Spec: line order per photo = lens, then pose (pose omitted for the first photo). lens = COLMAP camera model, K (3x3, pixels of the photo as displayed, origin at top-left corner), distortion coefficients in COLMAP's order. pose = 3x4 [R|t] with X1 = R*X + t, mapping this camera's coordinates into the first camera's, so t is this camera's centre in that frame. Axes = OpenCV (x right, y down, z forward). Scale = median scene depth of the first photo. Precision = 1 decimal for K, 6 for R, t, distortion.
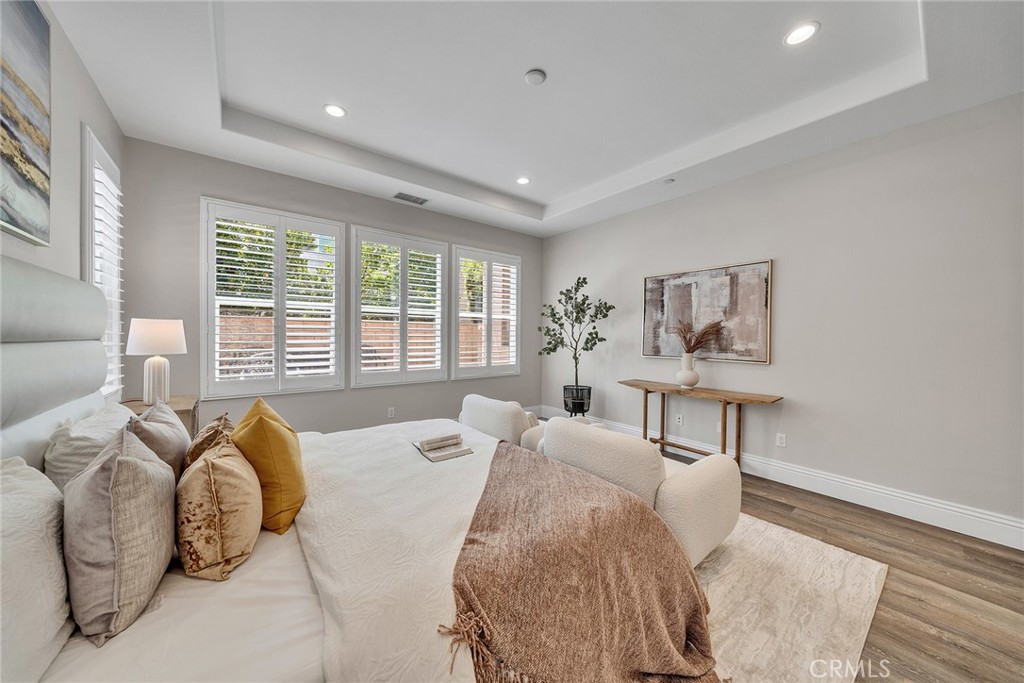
lens RADIAL K [[351.1, 0, 505.4], [0, 351.1, 340.3], [0, 0, 1]] dist [-0.001491, -0.000189]
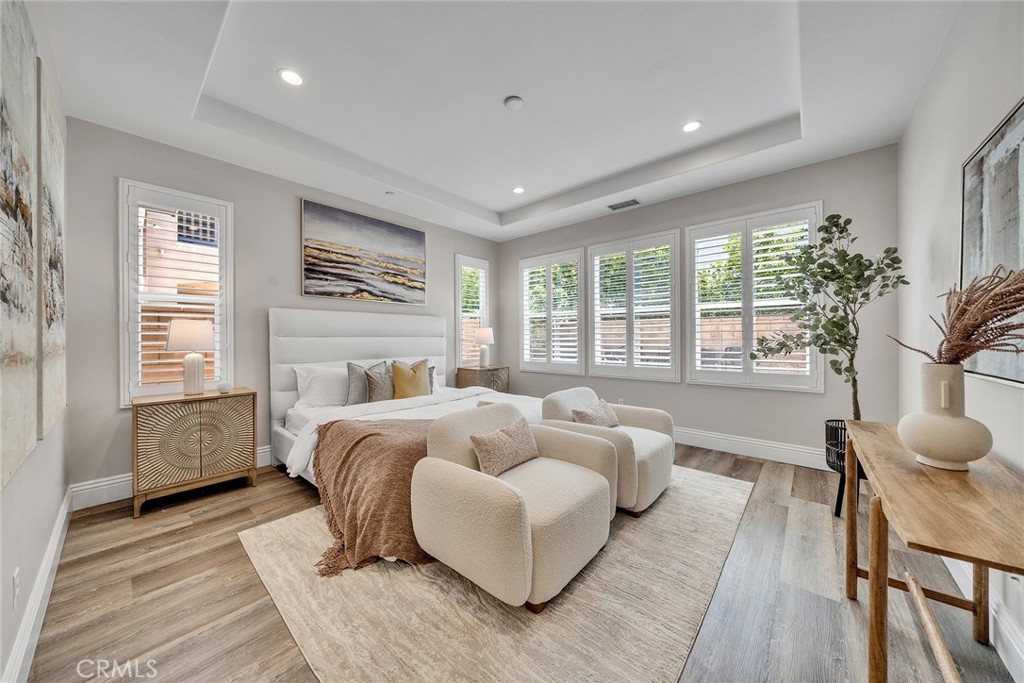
lens RADIAL K [[337.3, 0, 509.8], [0, 337.3, 339.6], [0, 0, 1]] dist [-0.001795, -0.000035]
pose [[0.195191, -0.002047, -0.980763, 0.729591], [-0.002976, 0.999992, -0.002680, 0.011650], [0.980761, 0.003442, 0.195184, 0.503731]]
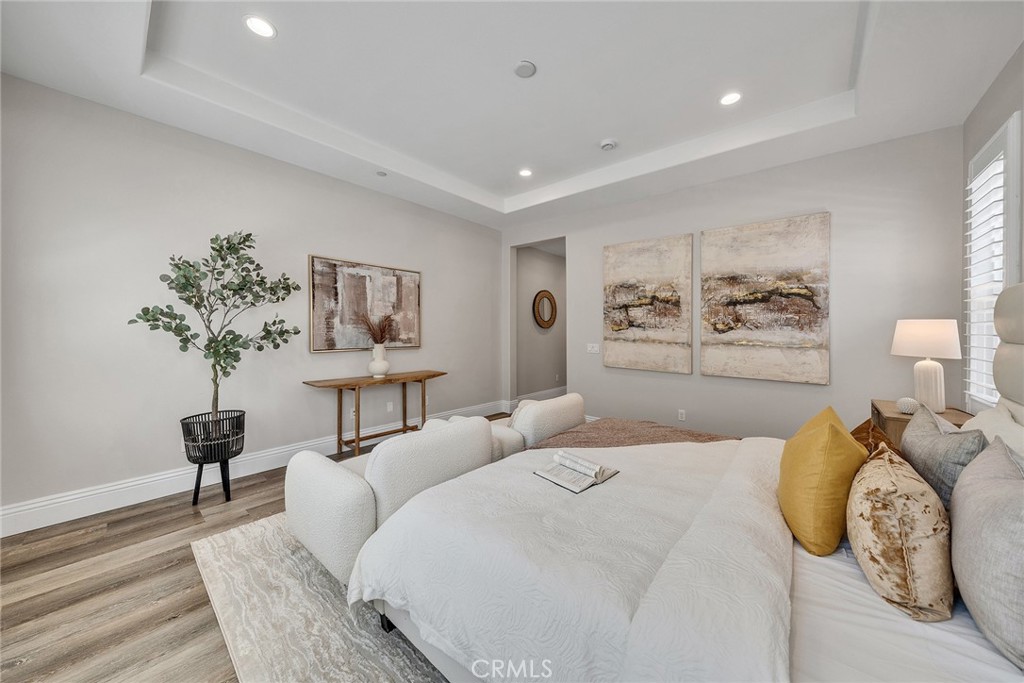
lens RADIAL K [[351.1, 0, 505.4], [0, 351.1, 340.3], [0, 0, 1]] dist [-0.001491, -0.000189]
pose [[-0.203197, -0.030797, 0.978653, -0.557655], [0.013178, 0.999329, 0.034184, -0.004334], [-0.979049, 0.019843, -0.202655, 0.809537]]
